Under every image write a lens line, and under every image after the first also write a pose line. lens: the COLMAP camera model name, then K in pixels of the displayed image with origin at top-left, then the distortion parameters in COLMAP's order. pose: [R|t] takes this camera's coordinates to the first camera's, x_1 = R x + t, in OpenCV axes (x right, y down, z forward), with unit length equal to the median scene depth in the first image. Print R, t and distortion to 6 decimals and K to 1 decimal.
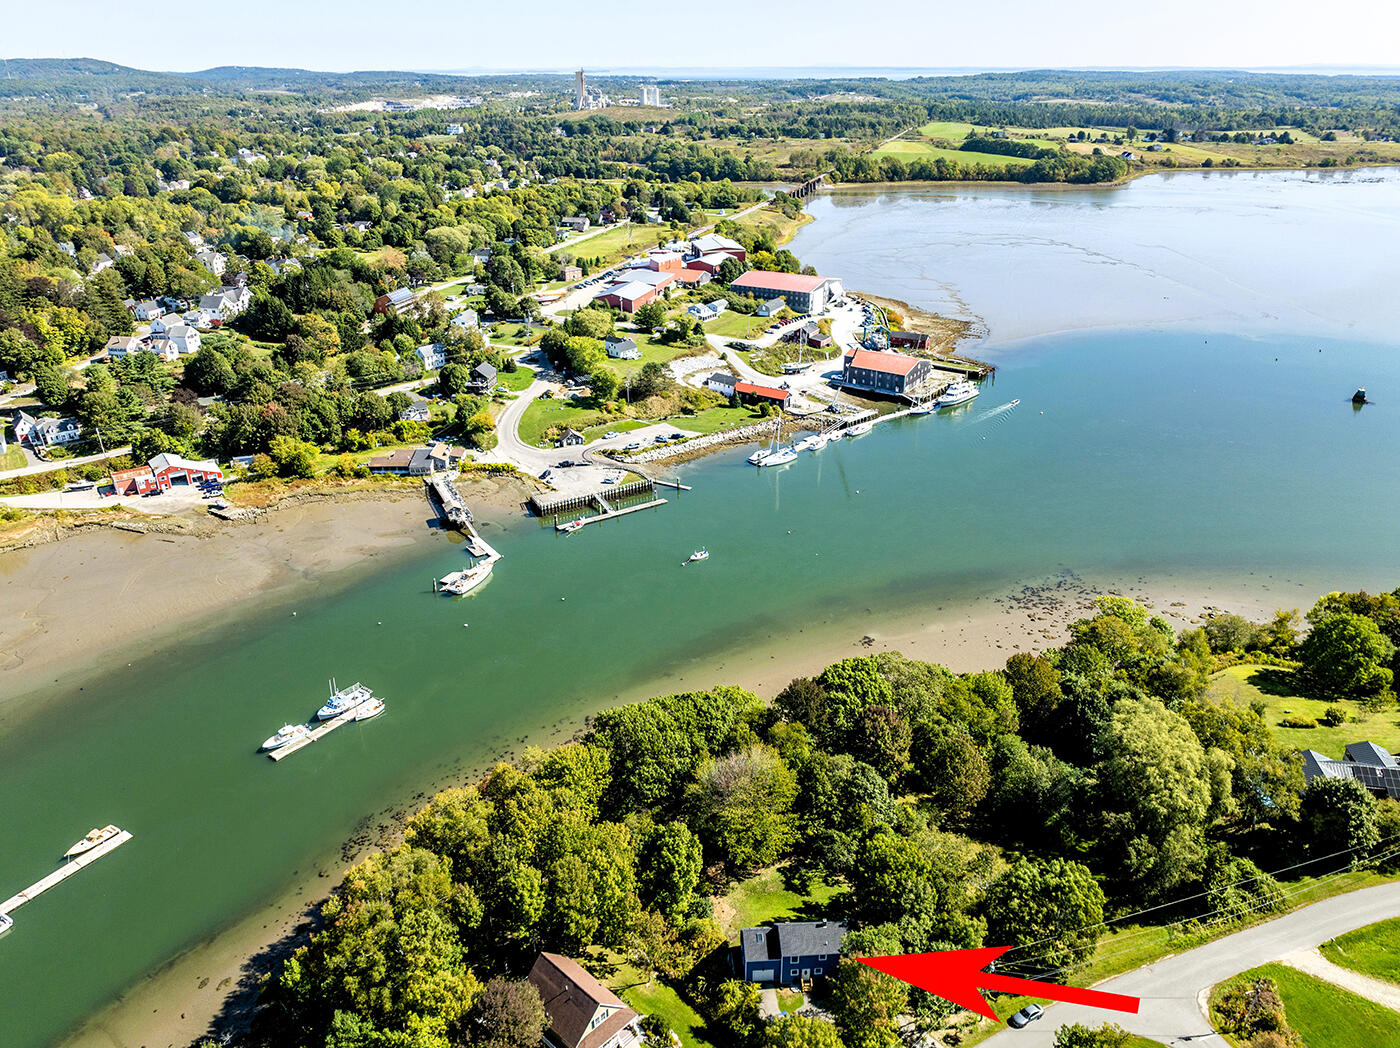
lens RADIAL K [[993.7, 0, 694.4], [0, 993.7, 528.2], [0, 0, 1]] dist [-0.028825, 0.023002]
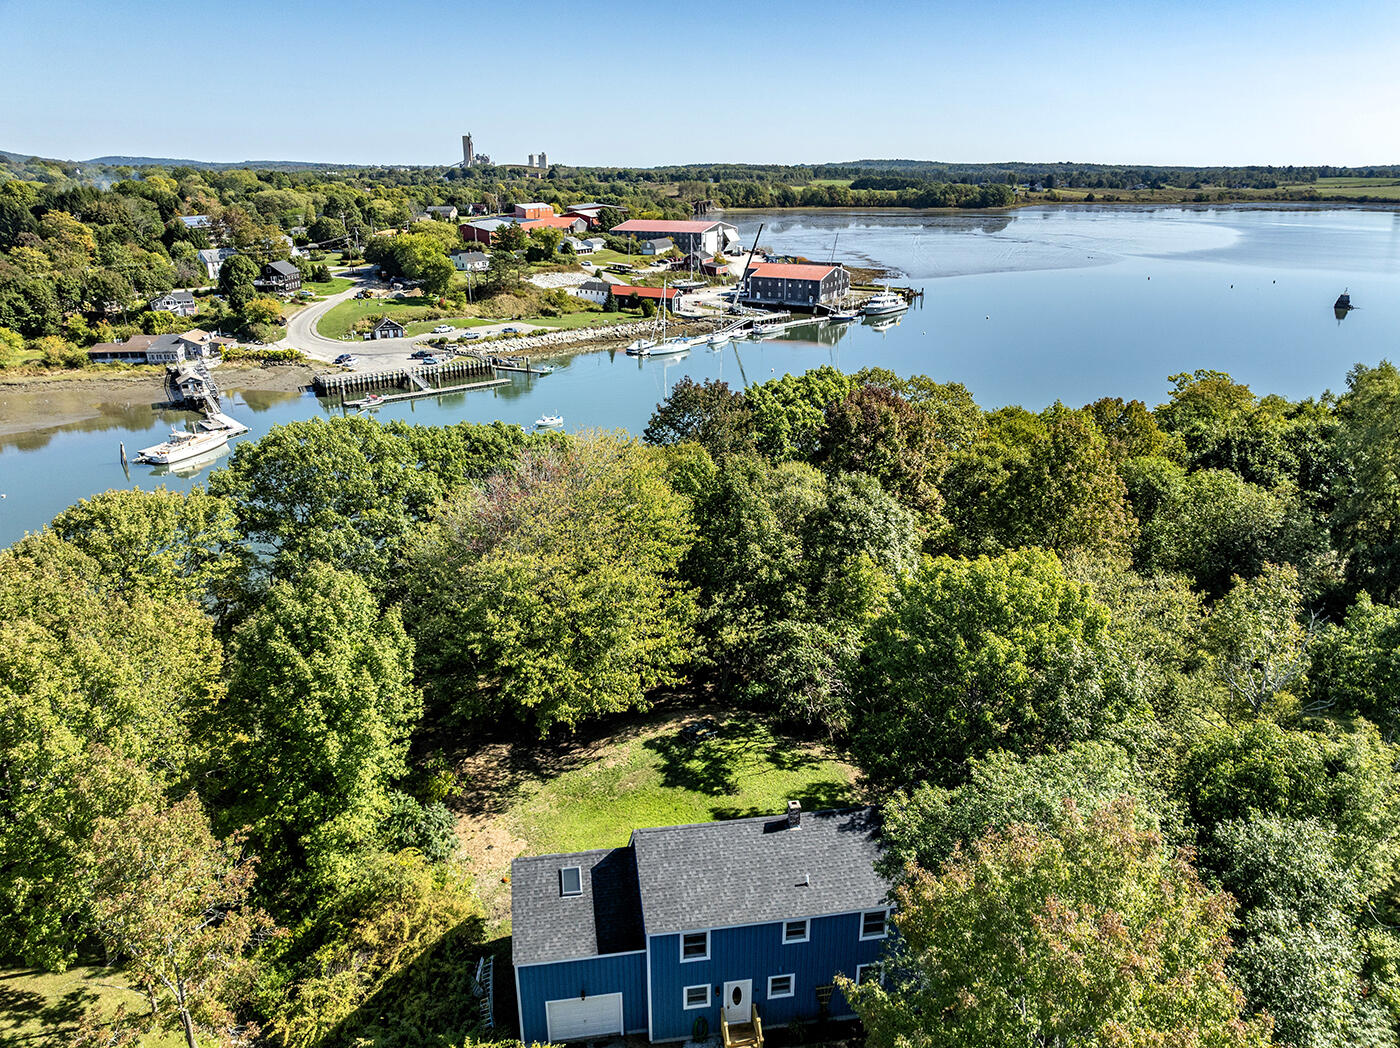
lens RADIAL K [[993.7, 0, 694.4], [0, 993.7, 528.2], [0, 0, 1]] dist [-0.028825, 0.023002]
pose [[0.994664, -0.025930, 0.099856, 0.024209], [0.033104, 0.996936, -0.070875, 0.106889], [-0.097712, 0.073803, 0.992474, 0.226168]]
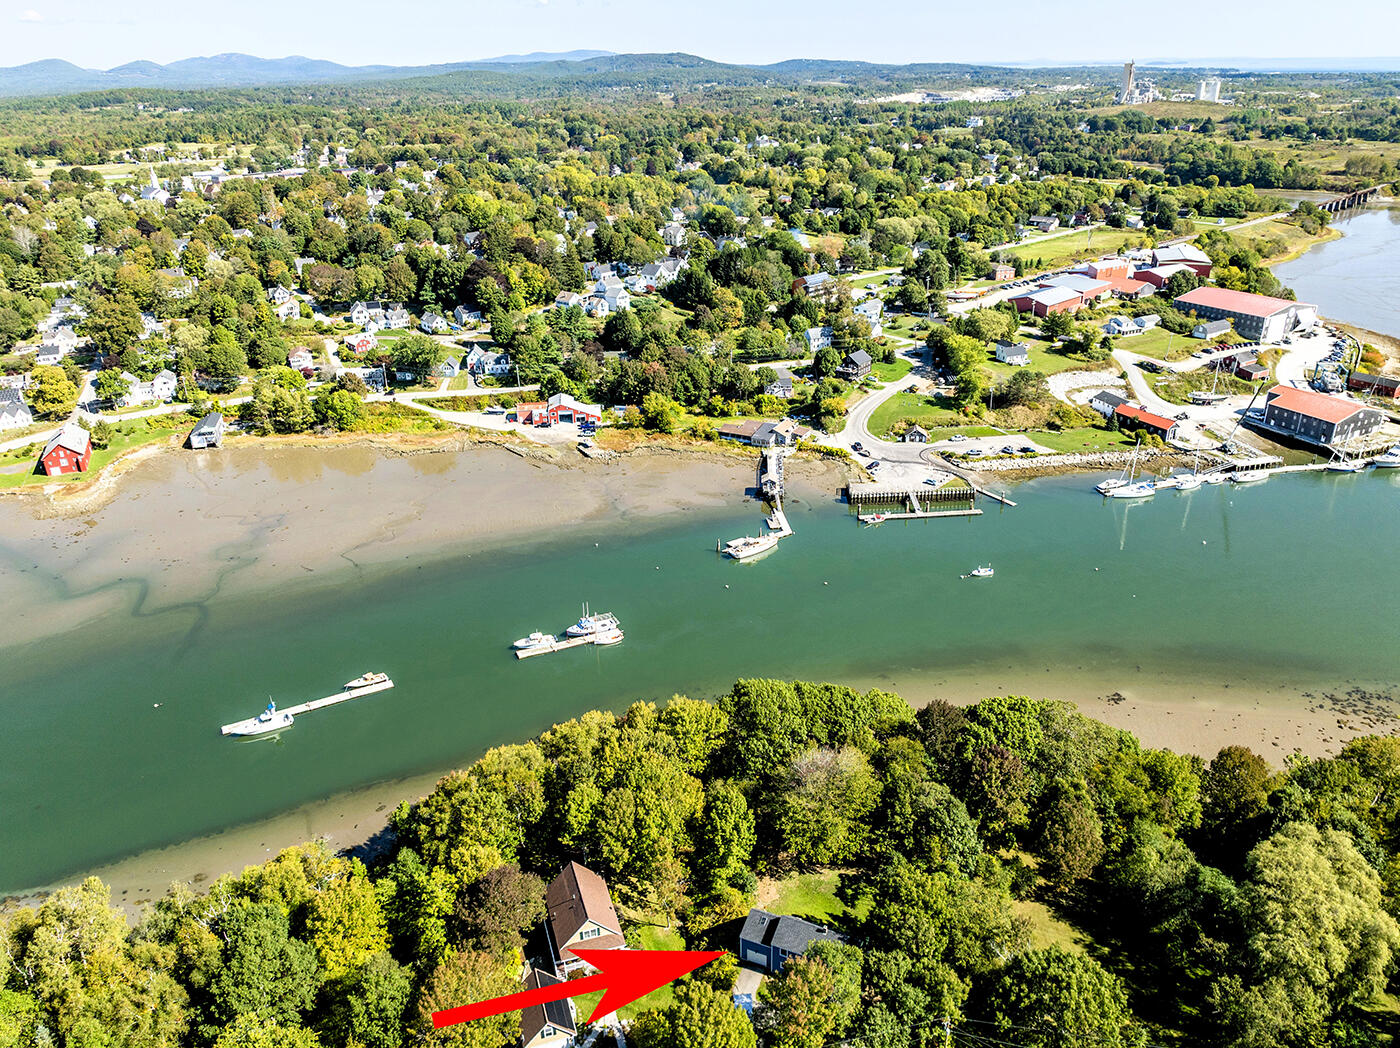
lens RADIAL K [[1003.7, 0, 703.5], [0, 1003.7, 524.6], [0, 0, 1]] dist [-0.022293, 0.012315]
pose [[0.884586, 0.187697, -0.426939, 0.119068], [-0.187943, 0.981281, 0.042002, -0.004695], [0.426831, 0.043086, 0.903305, 0.011061]]
